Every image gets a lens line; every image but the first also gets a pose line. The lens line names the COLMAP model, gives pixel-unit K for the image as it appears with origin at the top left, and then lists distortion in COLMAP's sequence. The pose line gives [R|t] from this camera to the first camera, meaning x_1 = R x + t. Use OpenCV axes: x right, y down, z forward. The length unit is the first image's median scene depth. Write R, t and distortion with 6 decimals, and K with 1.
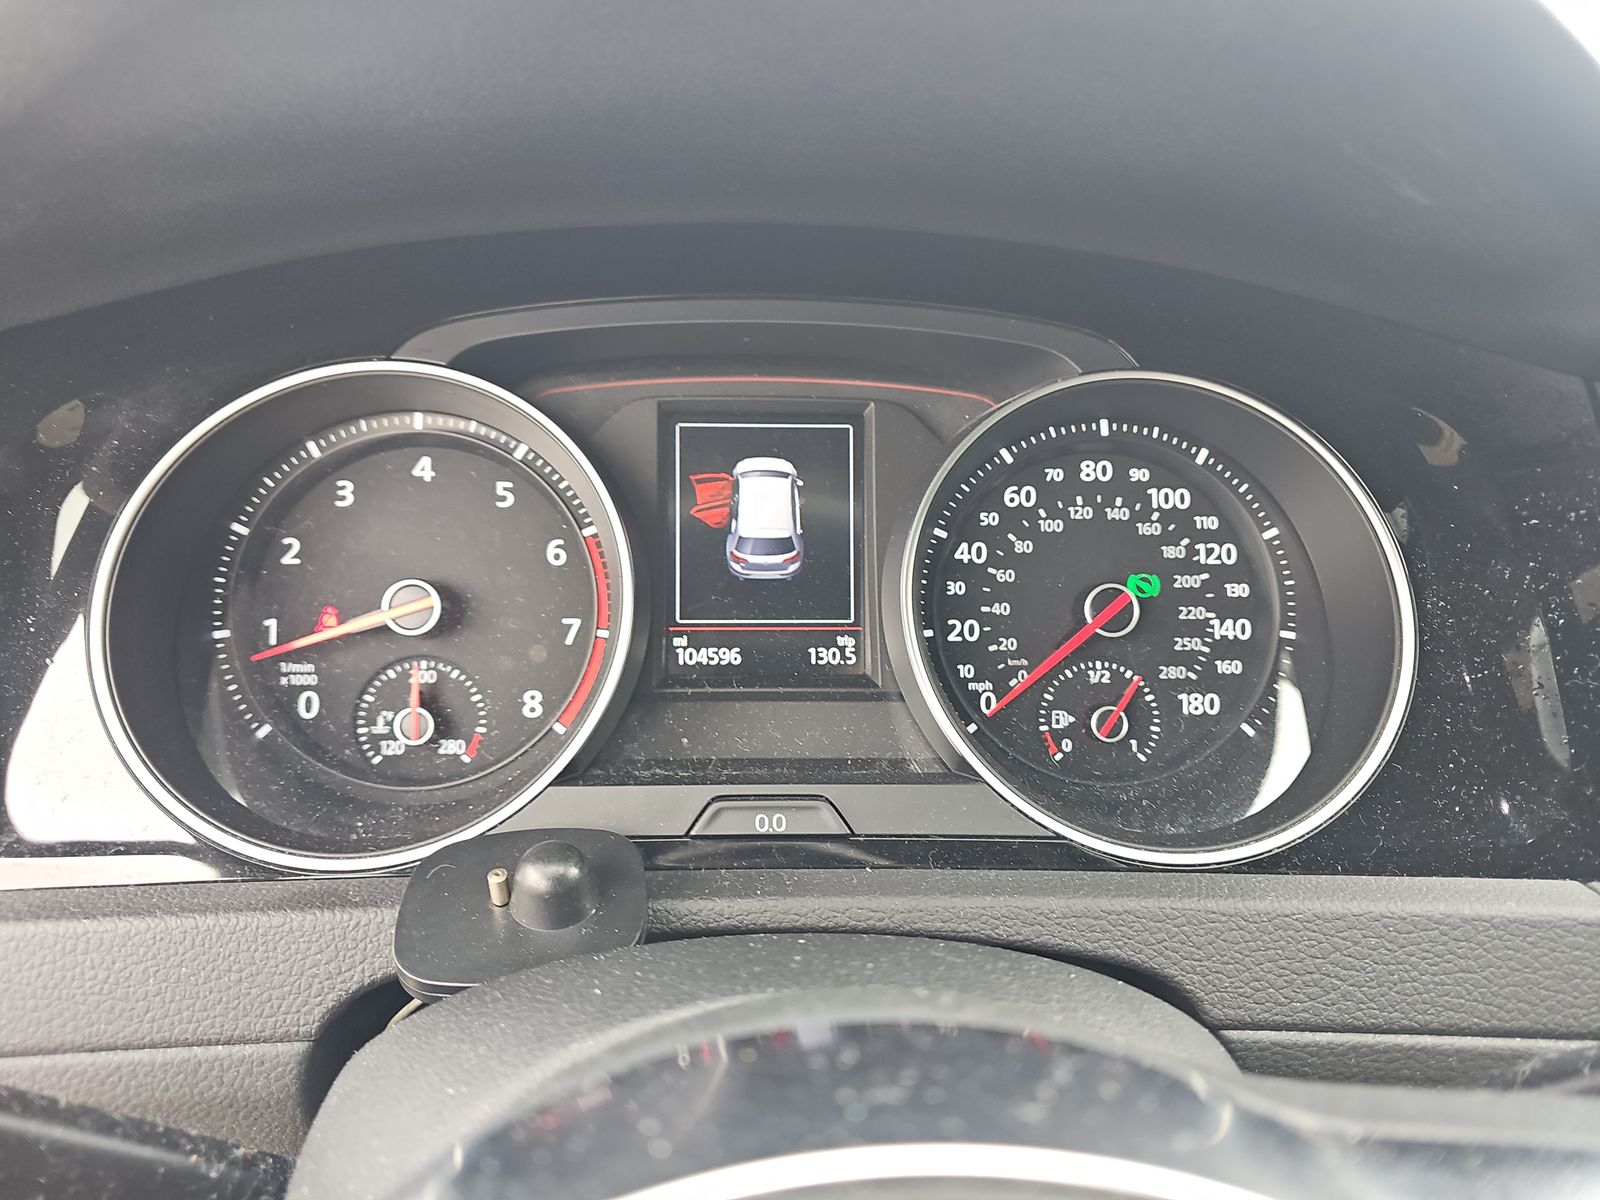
lens RADIAL K [[1058.7, 0, 800.8], [0, 1058.7, 611.3], [0, 0, 1]] dist [0.032339, -0.019411]
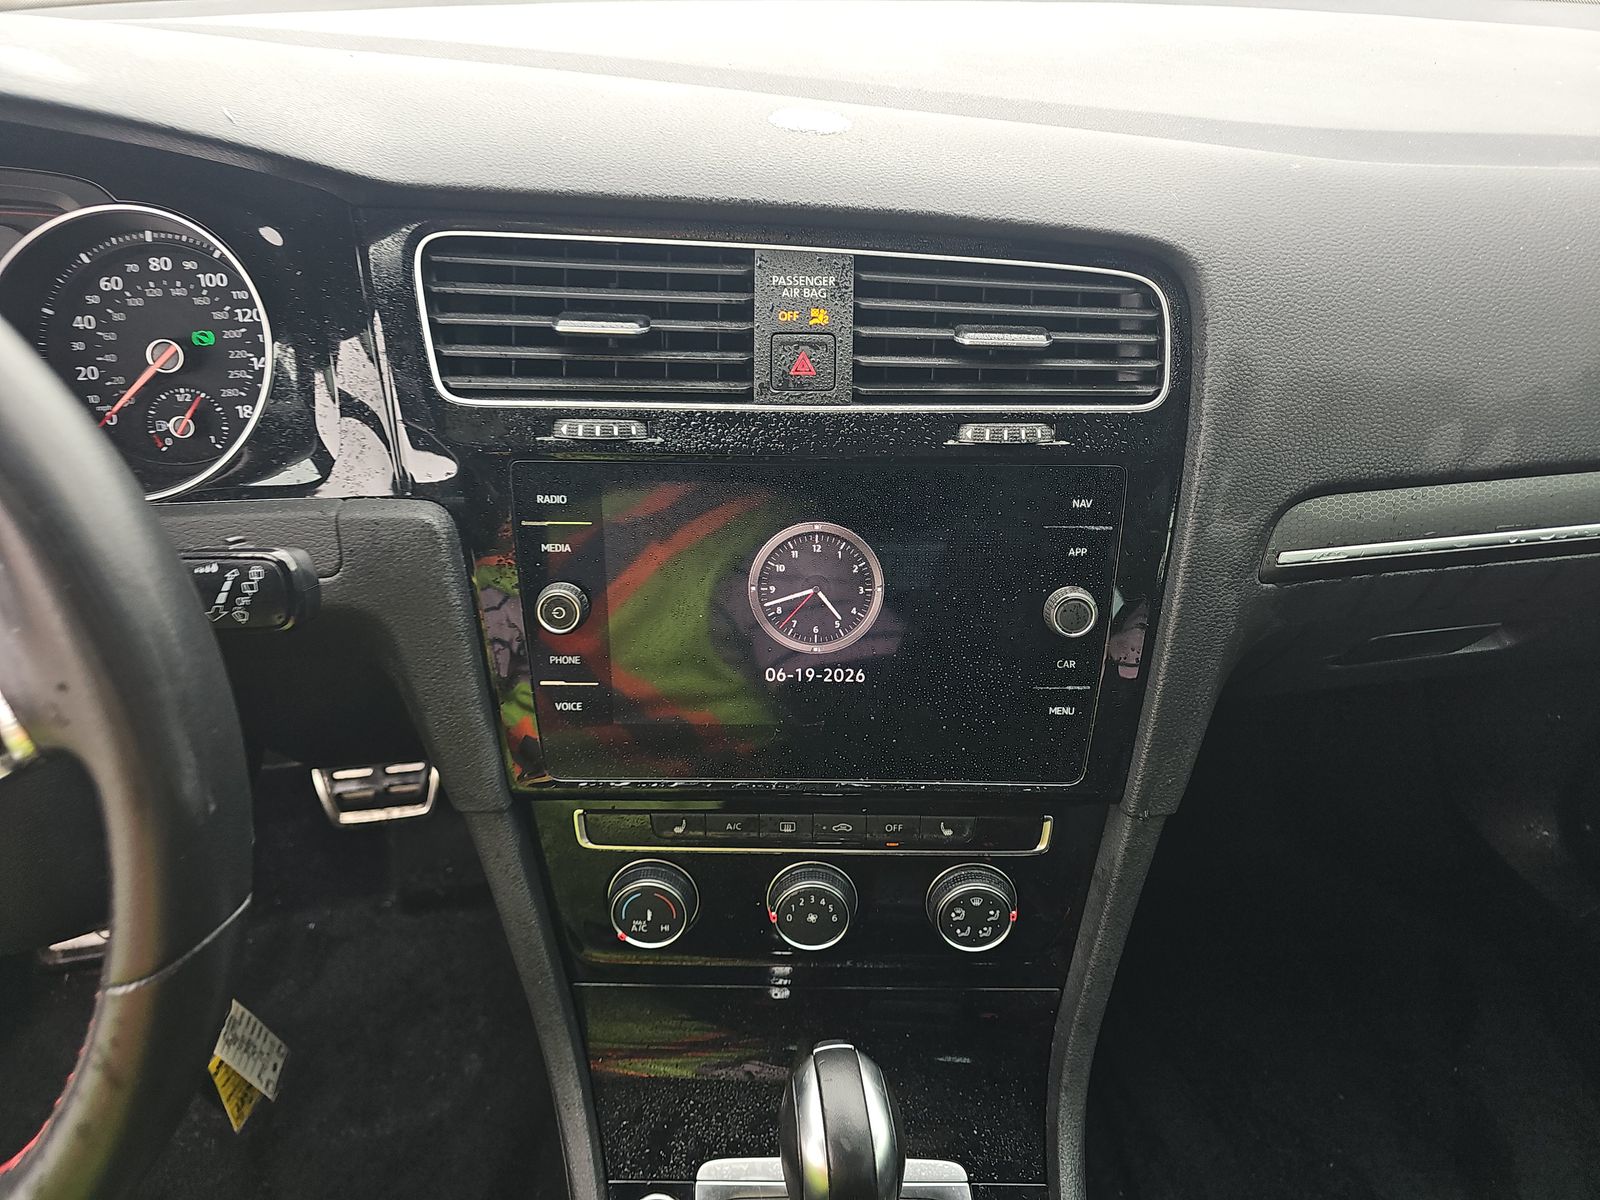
lens RADIAL K [[1058.7, 0, 802.2], [0, 1058.7, 579.9], [0, 0, 1]] dist [0.032339, -0.019411]
pose [[0.996213, -0.068290, 0.053824, 1.109764], [0.053083, 0.967922, 0.245580, -0.019278], [-0.068868, -0.241793, 0.967881, -0.700931]]
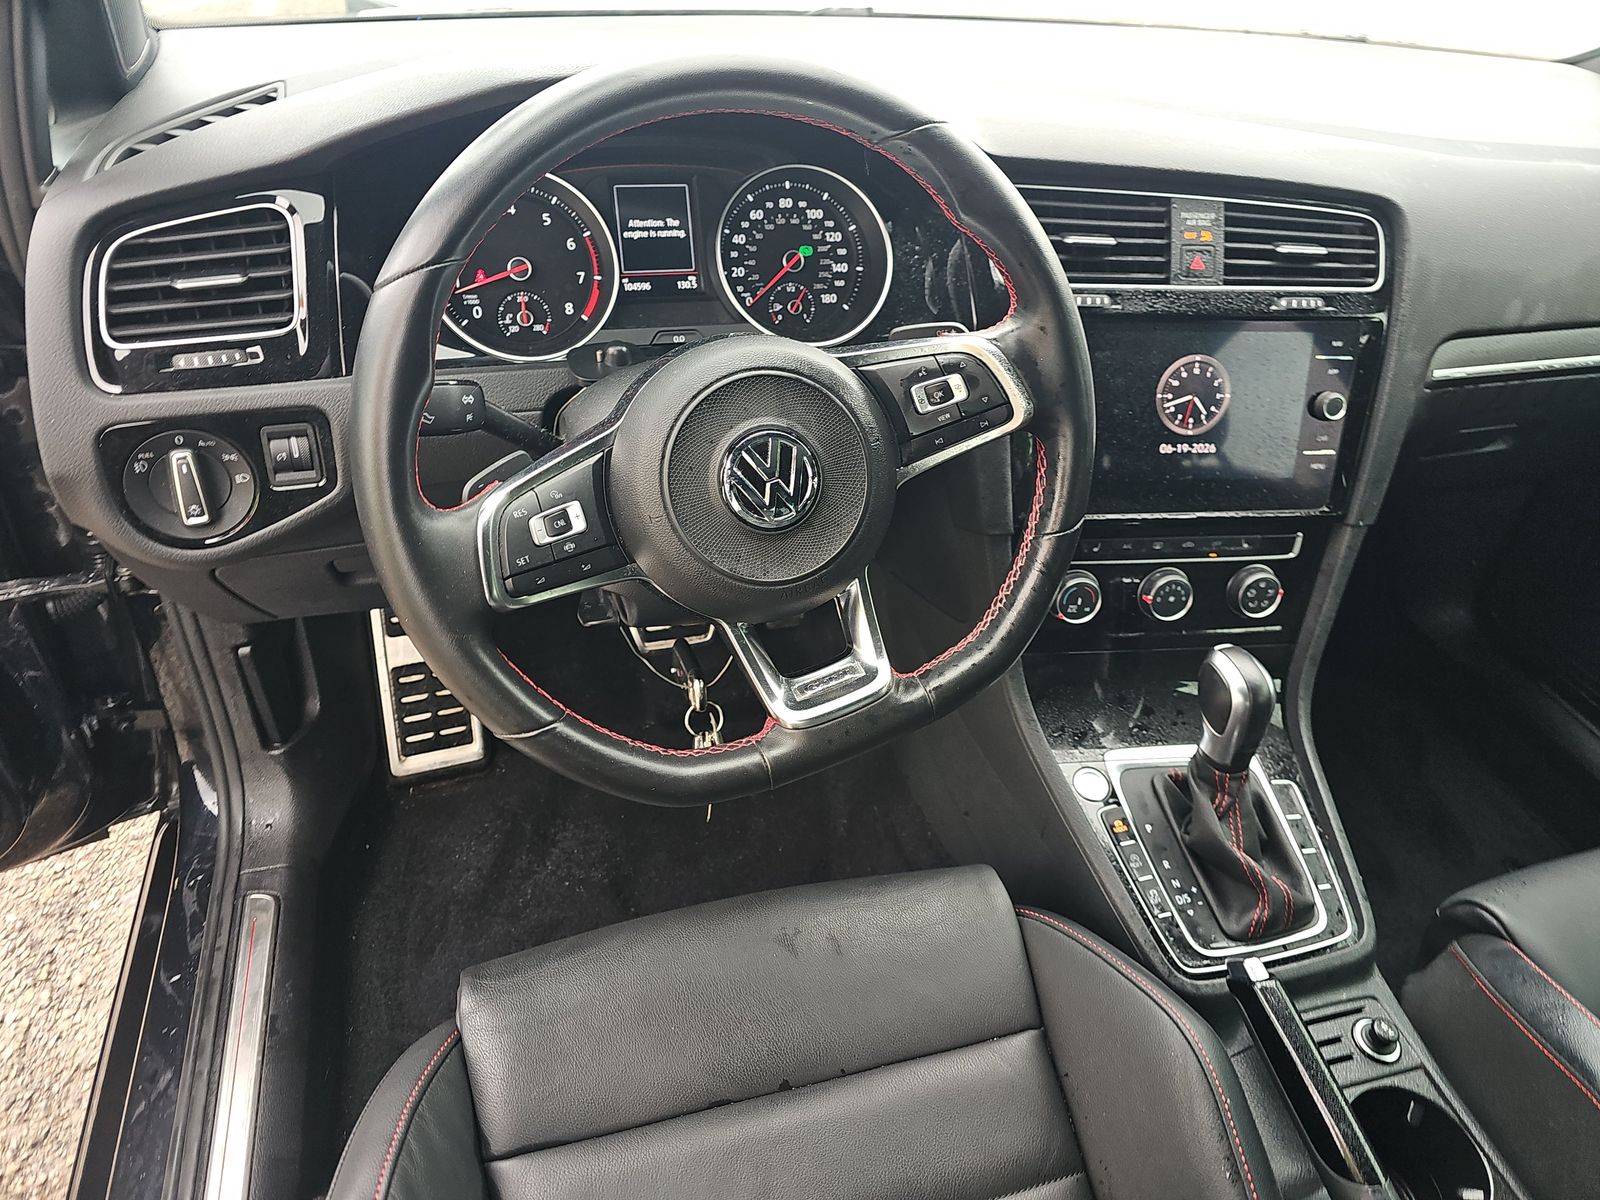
lens RADIAL K [[1058.7, 0, 808.0], [0, 1058.7, 605.5], [0, 0, 1]] dist [0.032339, -0.019411]
pose [[0.969975, -0.106200, 0.218793, -0.321312], [0.044726, 0.962172, 0.268746, 0.109784], [-0.239057, -0.250891, 0.938033, -1.609136]]
